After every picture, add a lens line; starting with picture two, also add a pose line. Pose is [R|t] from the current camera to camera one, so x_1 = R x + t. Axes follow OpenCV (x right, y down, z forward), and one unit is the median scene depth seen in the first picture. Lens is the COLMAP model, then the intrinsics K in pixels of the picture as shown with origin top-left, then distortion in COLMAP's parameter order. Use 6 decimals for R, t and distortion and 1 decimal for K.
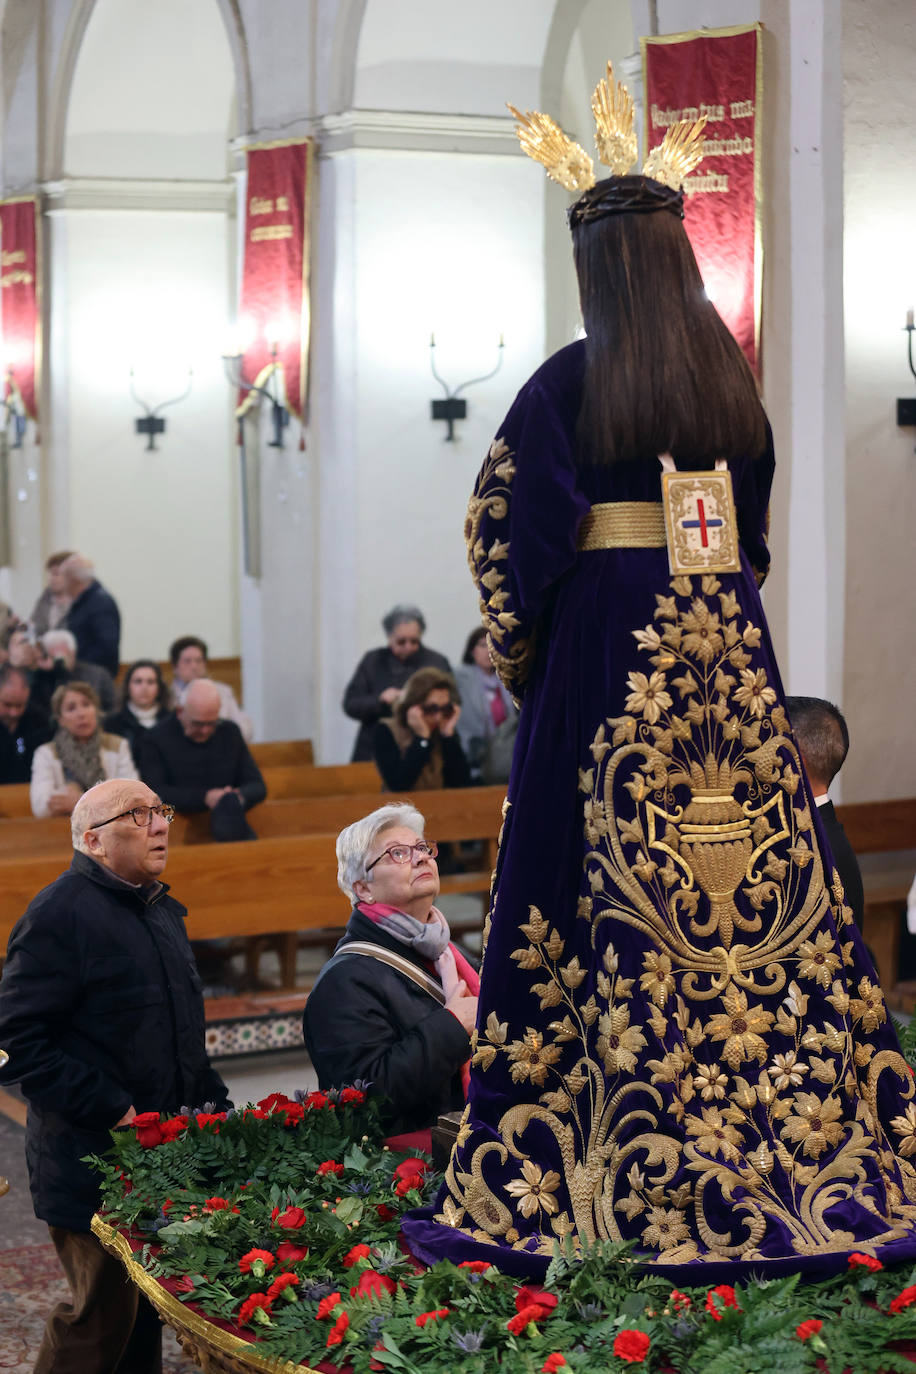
lens RADIAL K [[2859.0, 0, 458.0], [0, 2859.0, 687.0], [0, 0, 1]] dist [-0.248717, -0.101772]
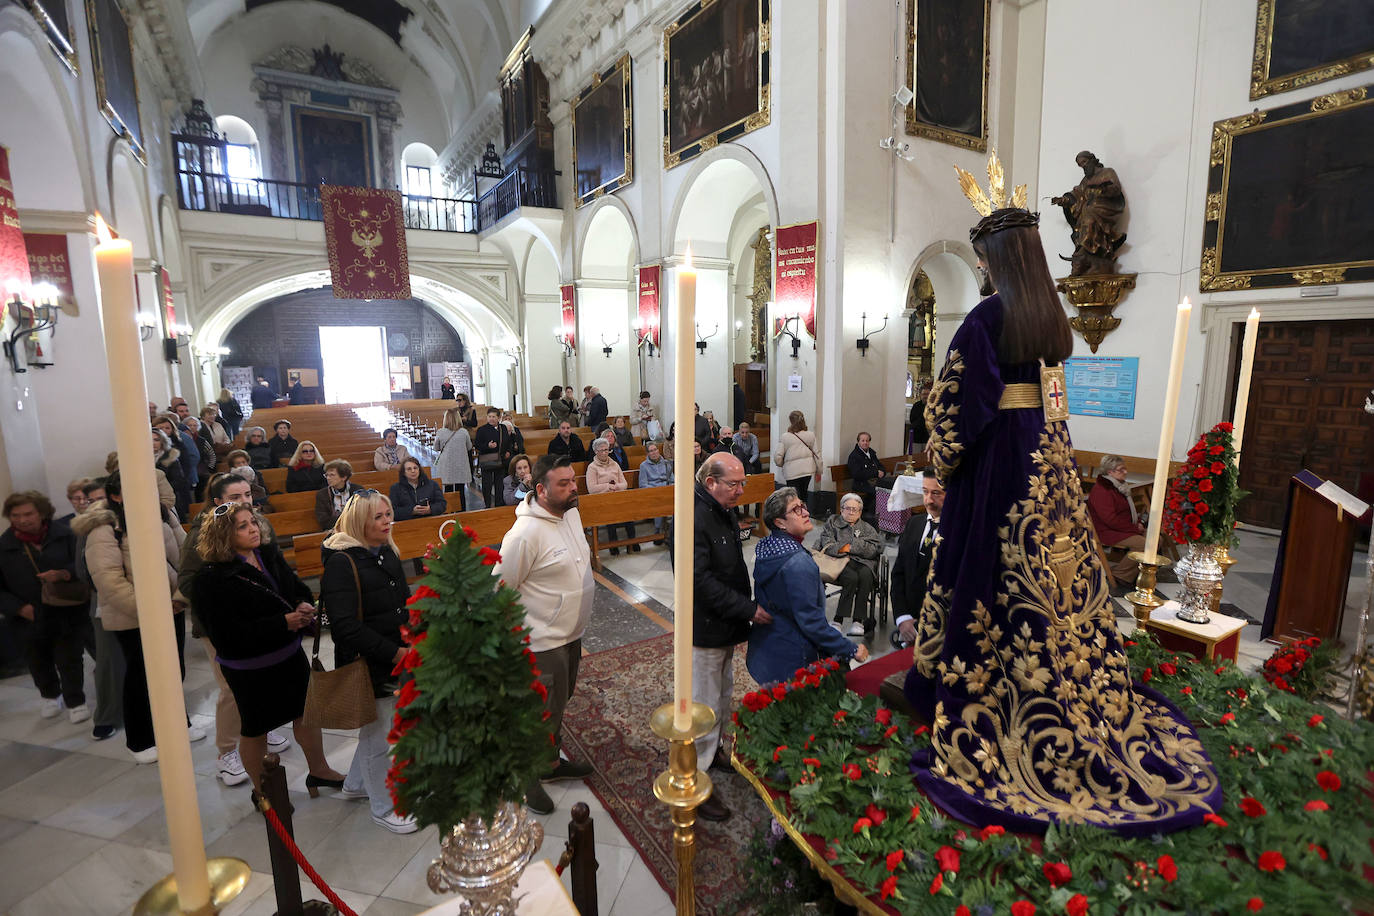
lens RADIAL K [[665.7, 0, 711.7], [0, 665.7, 457.1], [0, 0, 1]] dist [-0.029571, 0.000113]
pose [[0.996708, -0.018666, 0.078902, -0.181295], [0.013330, 0.997622, 0.067616, -0.049156], [-0.079976, -0.066342, 0.994587, 0.585092]]
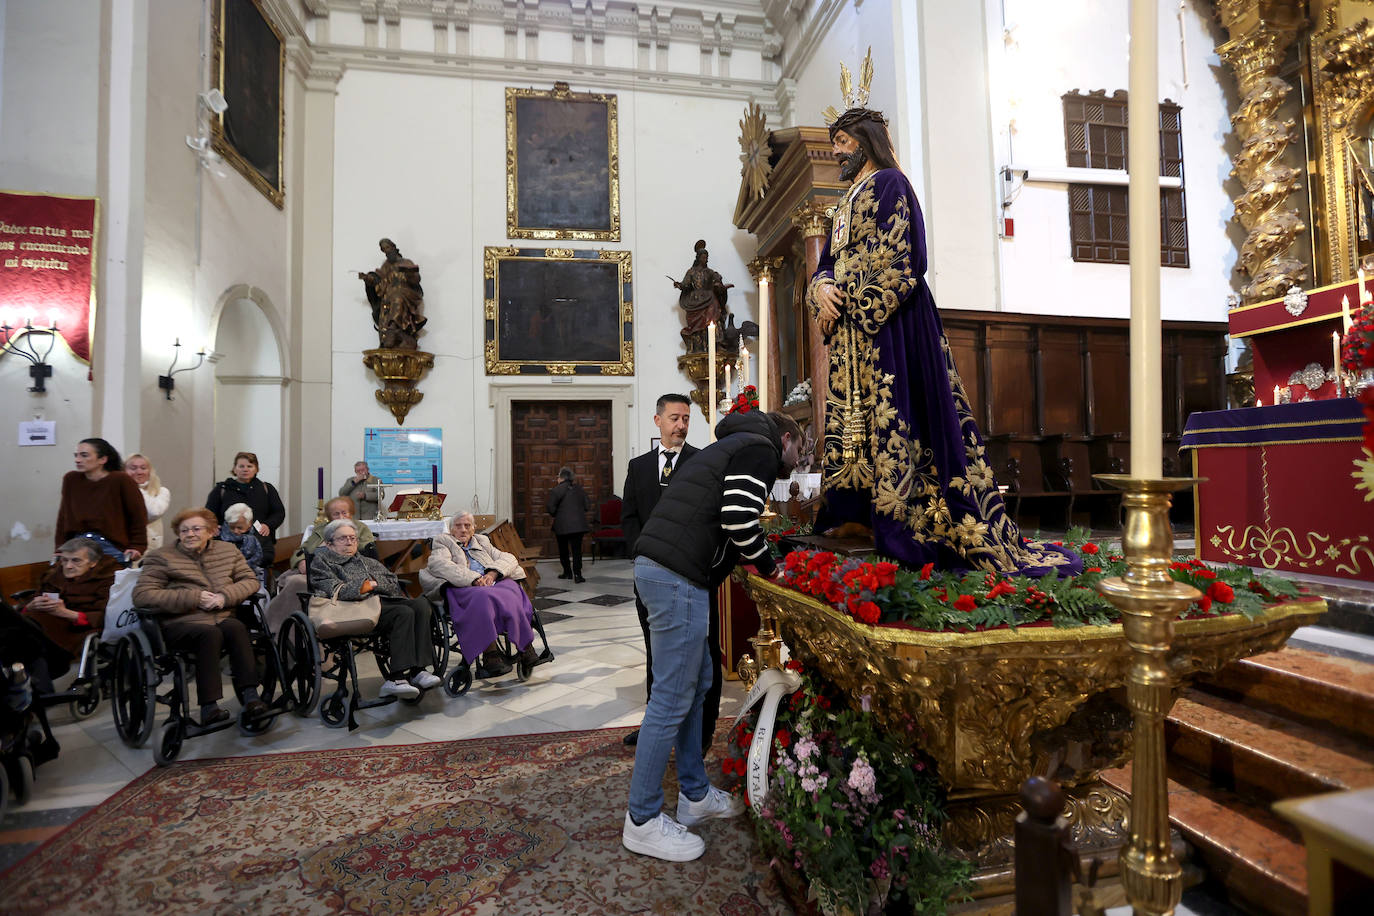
lens RADIAL K [[614.9, 0, 687.0], [0, 614.9, 458.0], [0, 0, 1]] dist [-0.046624, 0.011905]
pose [[0.305817, 0.019589, 0.951889, -0.453006], [0.111739, 0.992141, -0.056316, 0.110402], [-0.945511, 0.123586, 0.301224, 1.054253]]
